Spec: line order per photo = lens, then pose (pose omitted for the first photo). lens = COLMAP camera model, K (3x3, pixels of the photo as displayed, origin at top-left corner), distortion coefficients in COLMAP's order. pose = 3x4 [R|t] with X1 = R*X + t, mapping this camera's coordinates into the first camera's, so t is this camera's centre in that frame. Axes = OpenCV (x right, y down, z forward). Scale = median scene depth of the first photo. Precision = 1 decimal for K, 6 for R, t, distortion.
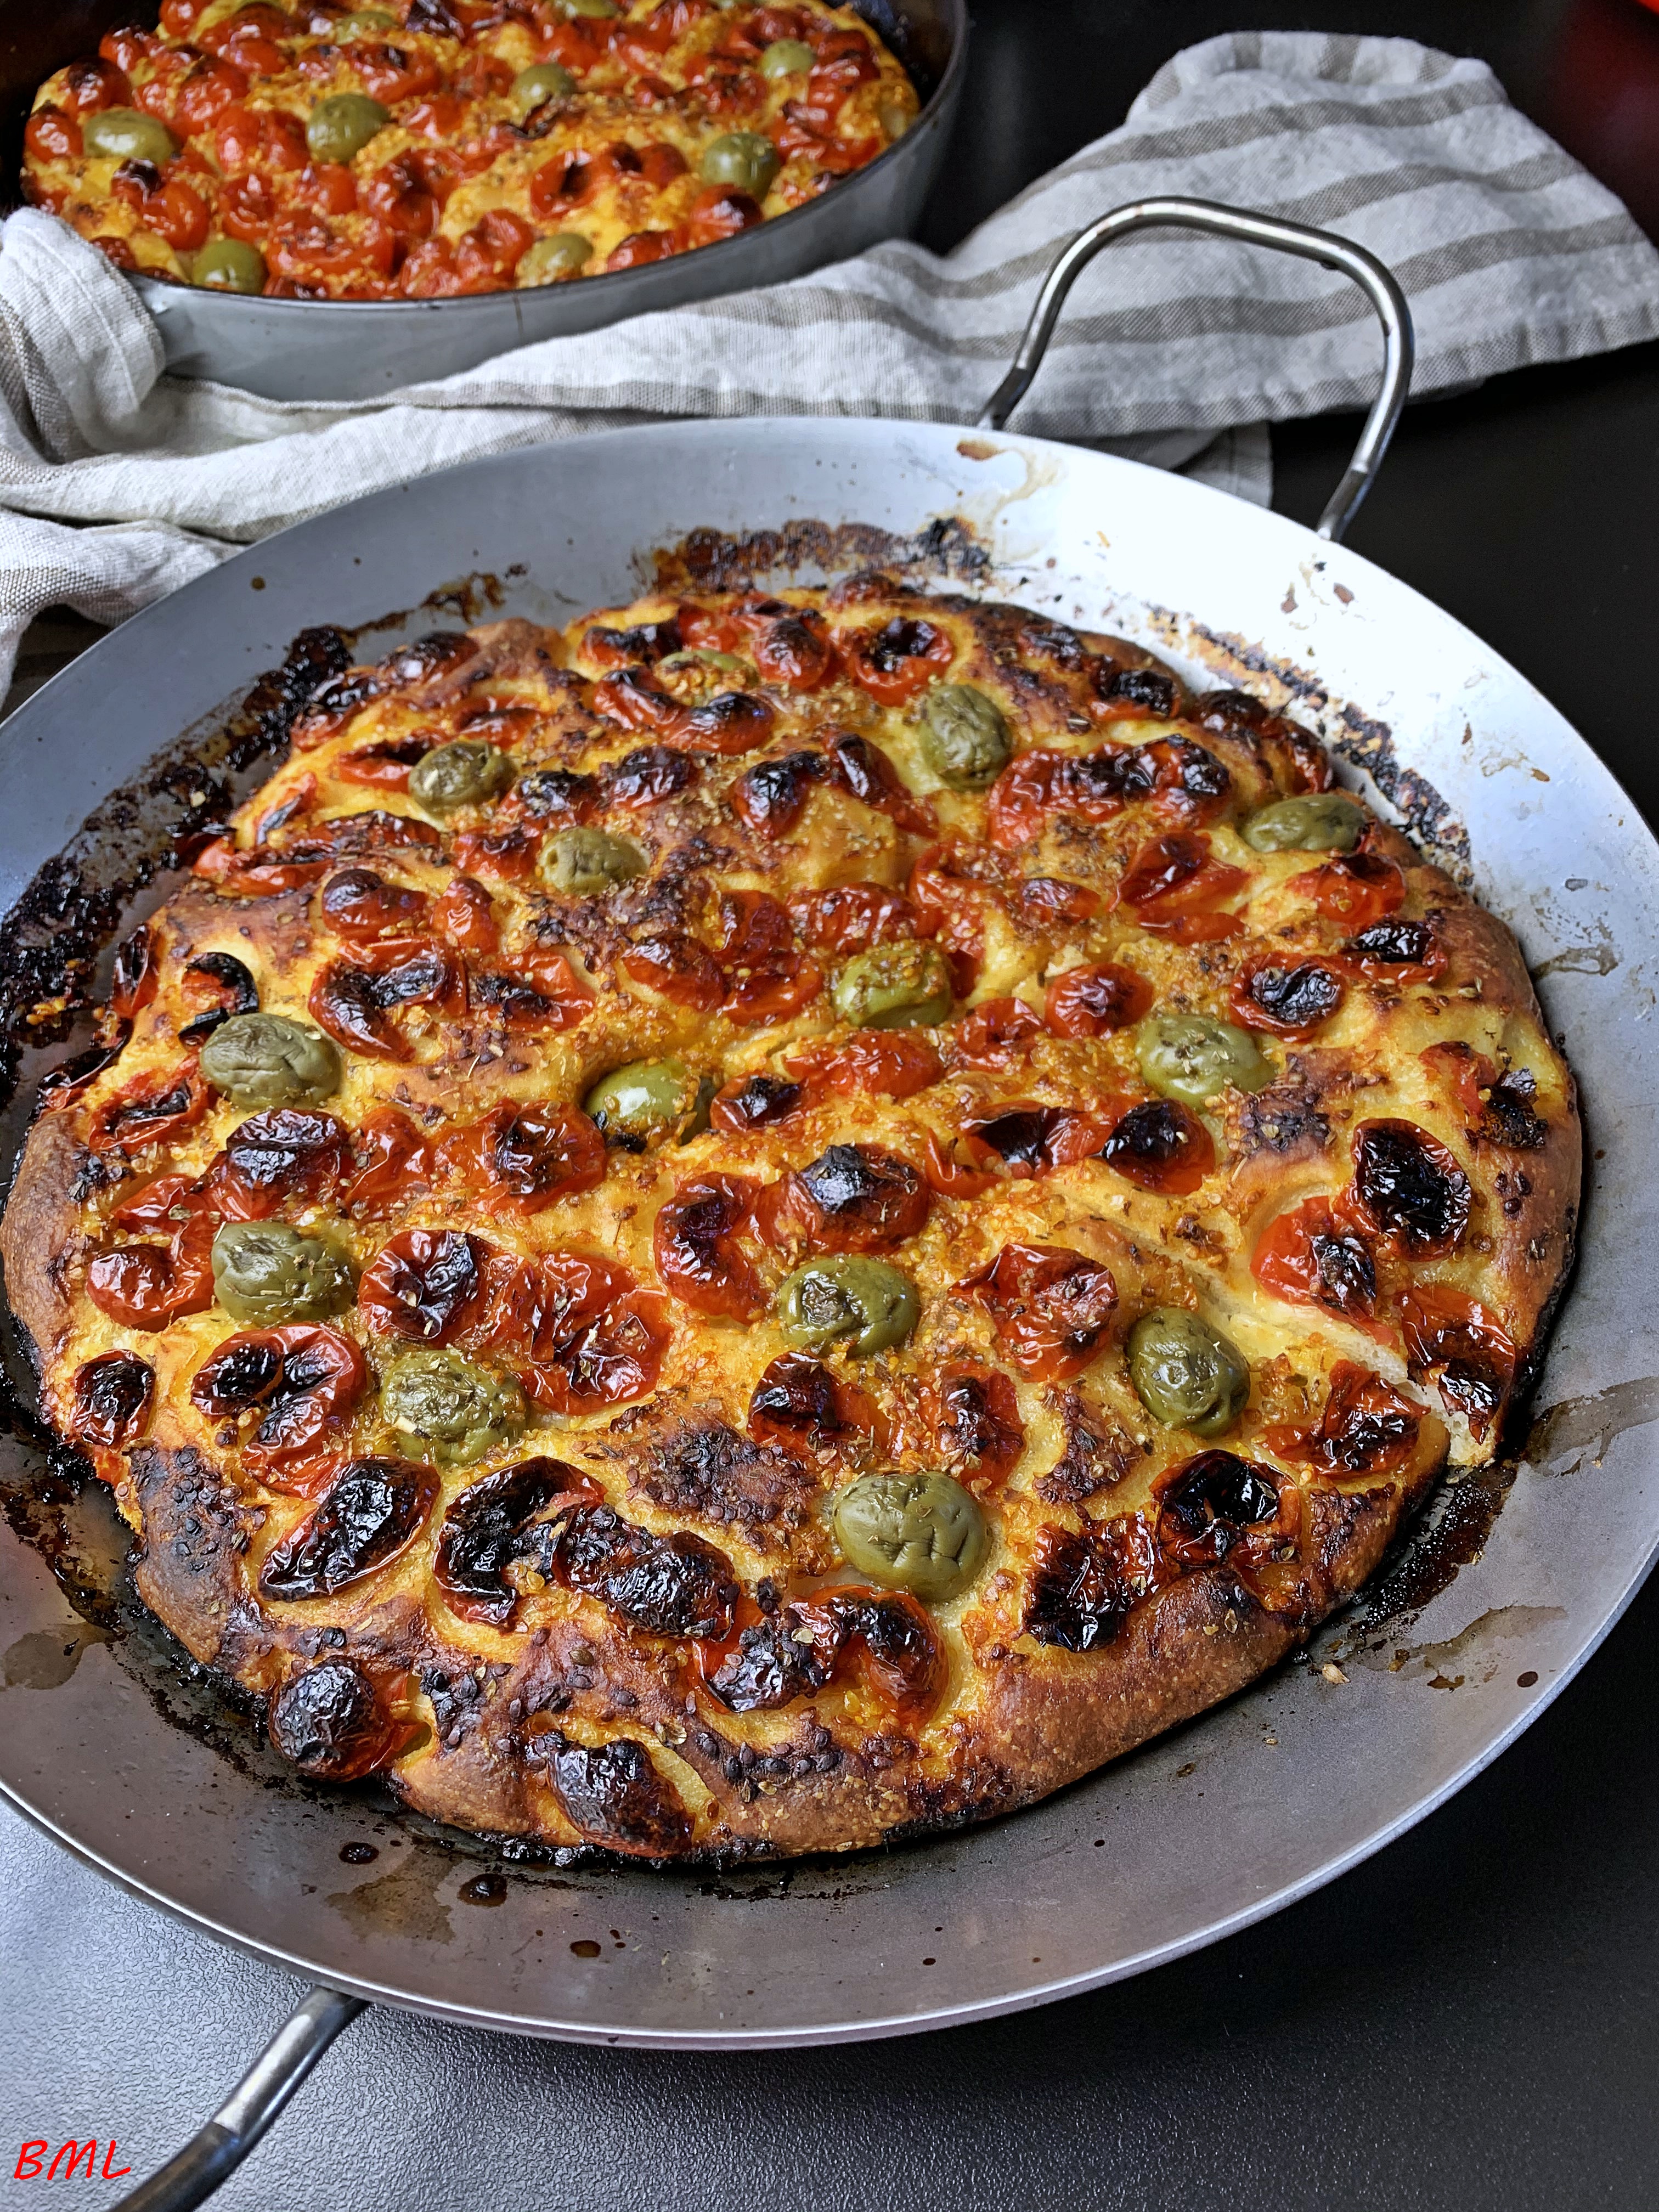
lens RADIAL K [[1684.3, 0, 829.5], [0, 1684.3, 1106.0], [0, 0, 1]] dist [0.033061, -0.090218]
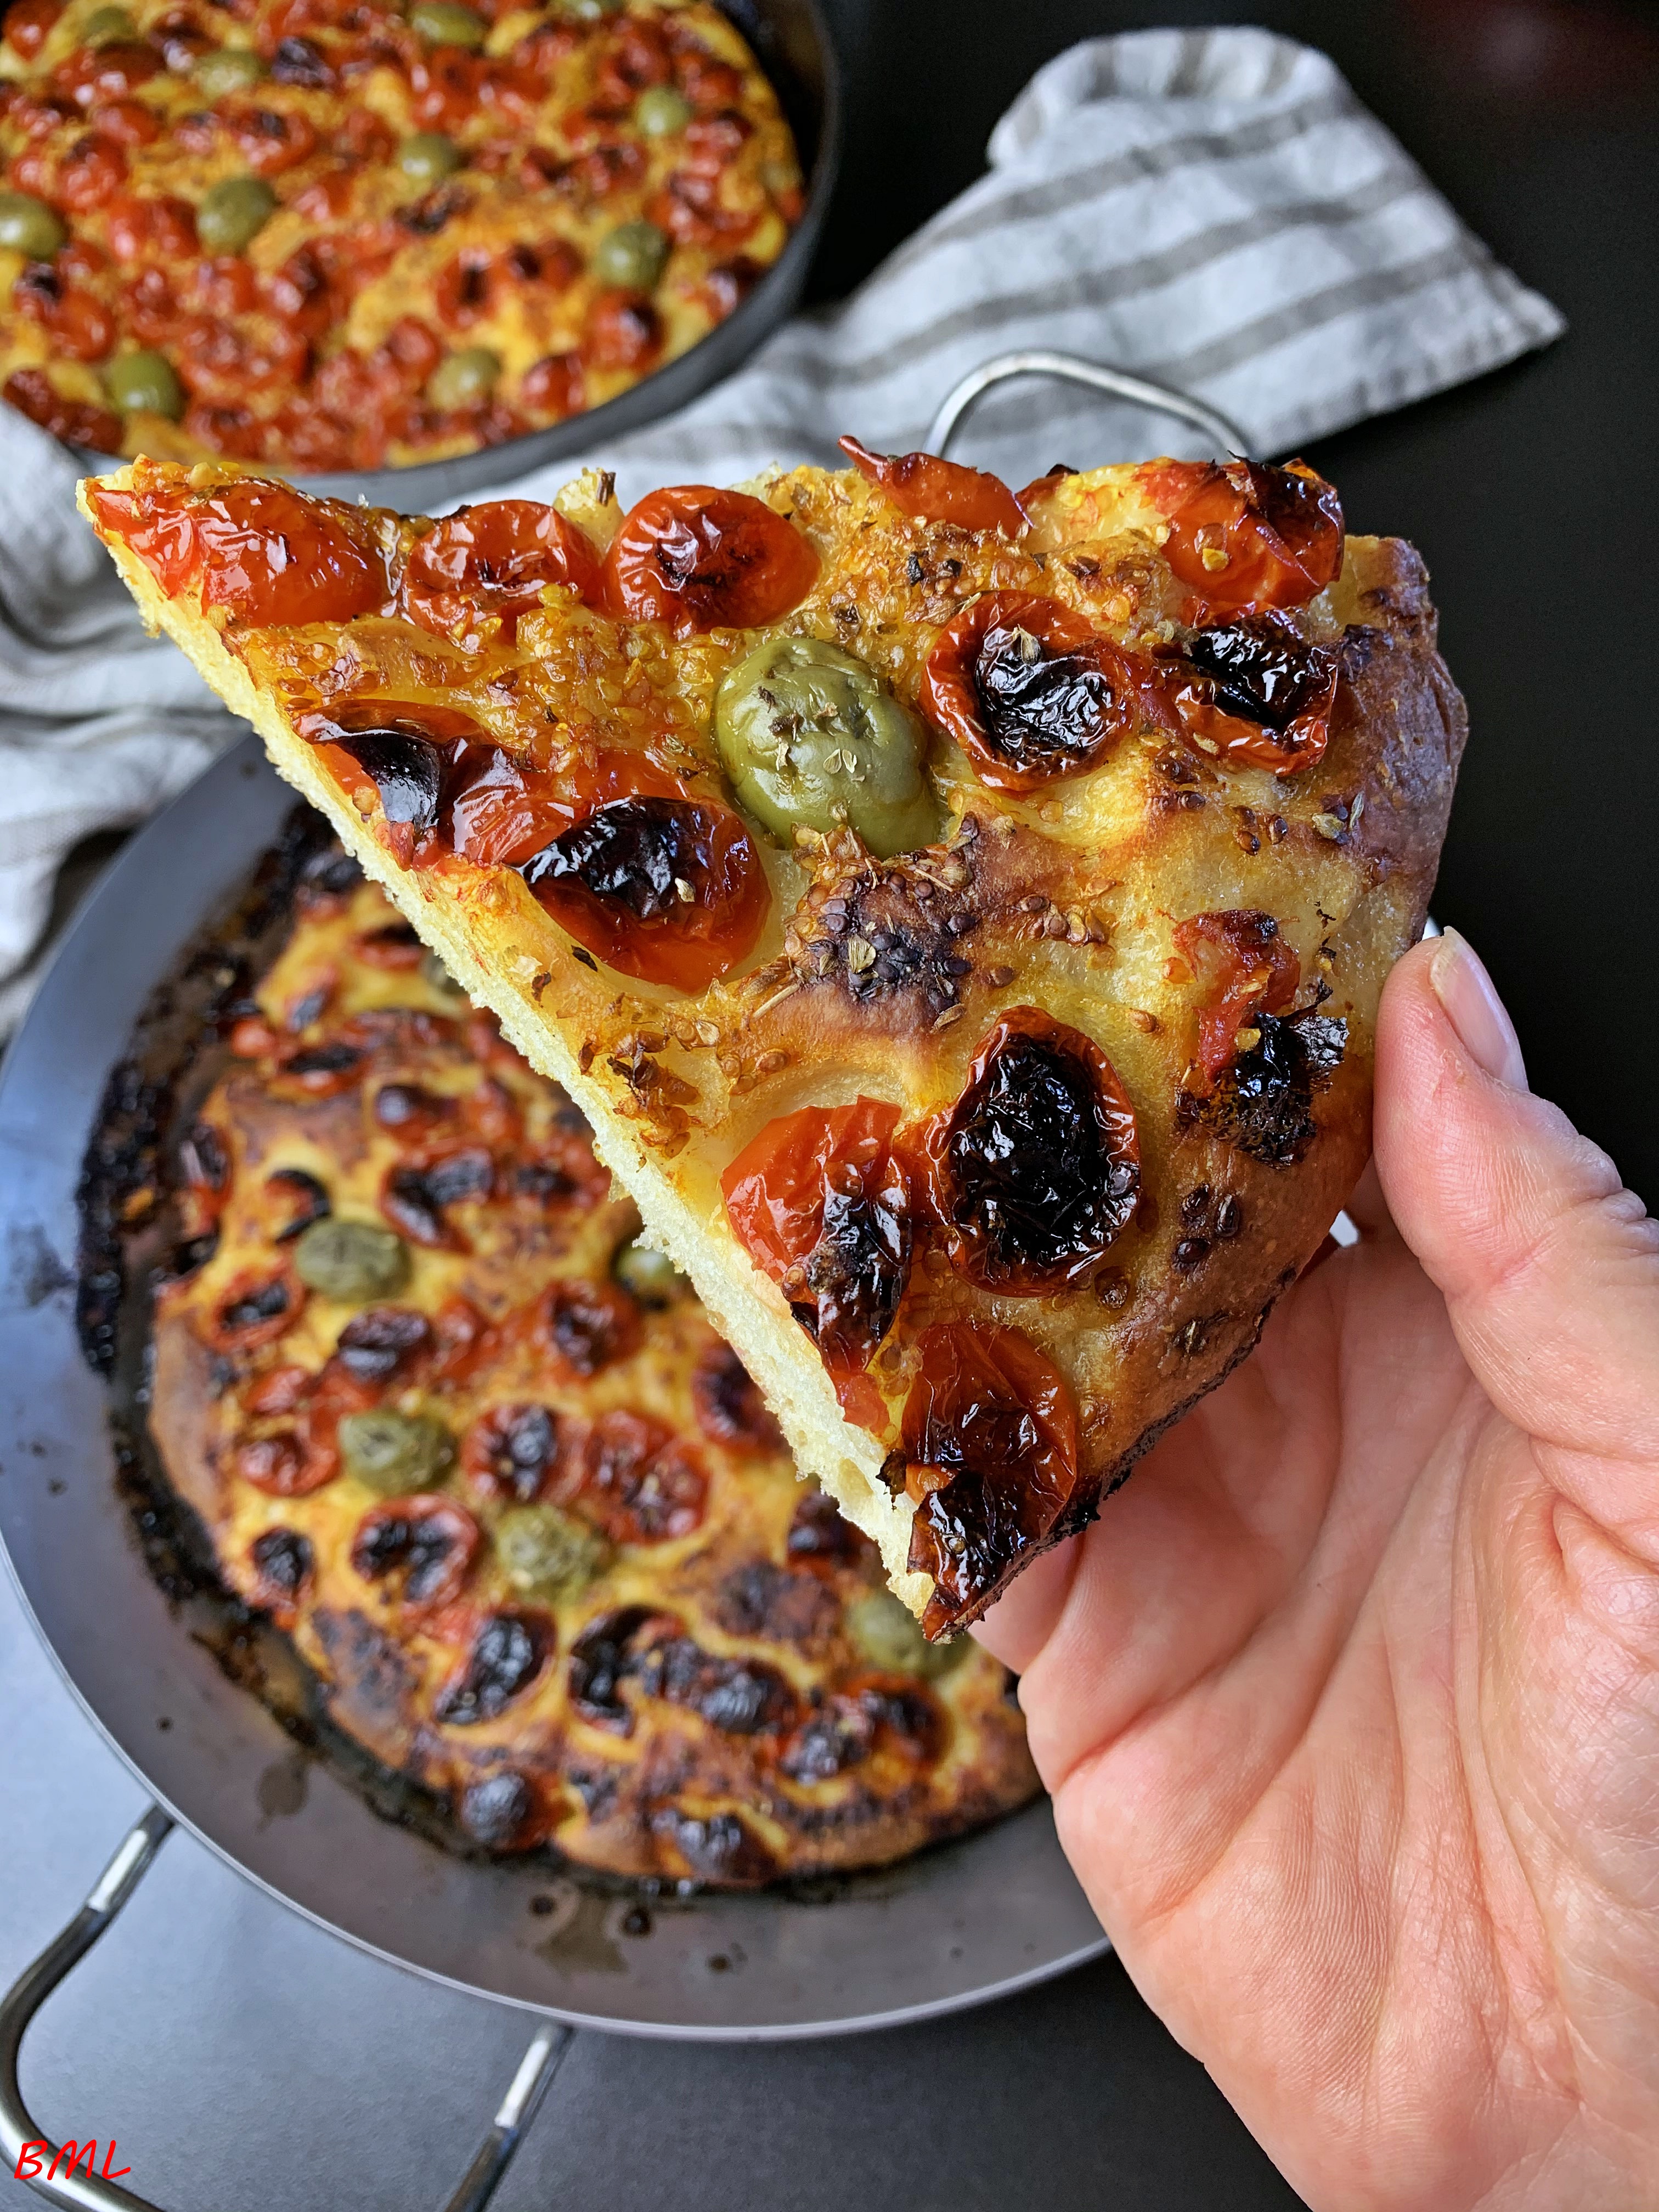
lens RADIAL K [[1715.8, 0, 829.5], [0, 1715.8, 1106.0], [0, 0, 1]] dist [-0.000261, -0.038891]
pose [[0.994291, -0.074526, 0.076365, -0.081221], [0.058249, 0.978724, 0.196738, -0.381378], [-0.089403, -0.191166, 0.977478, -0.228128]]
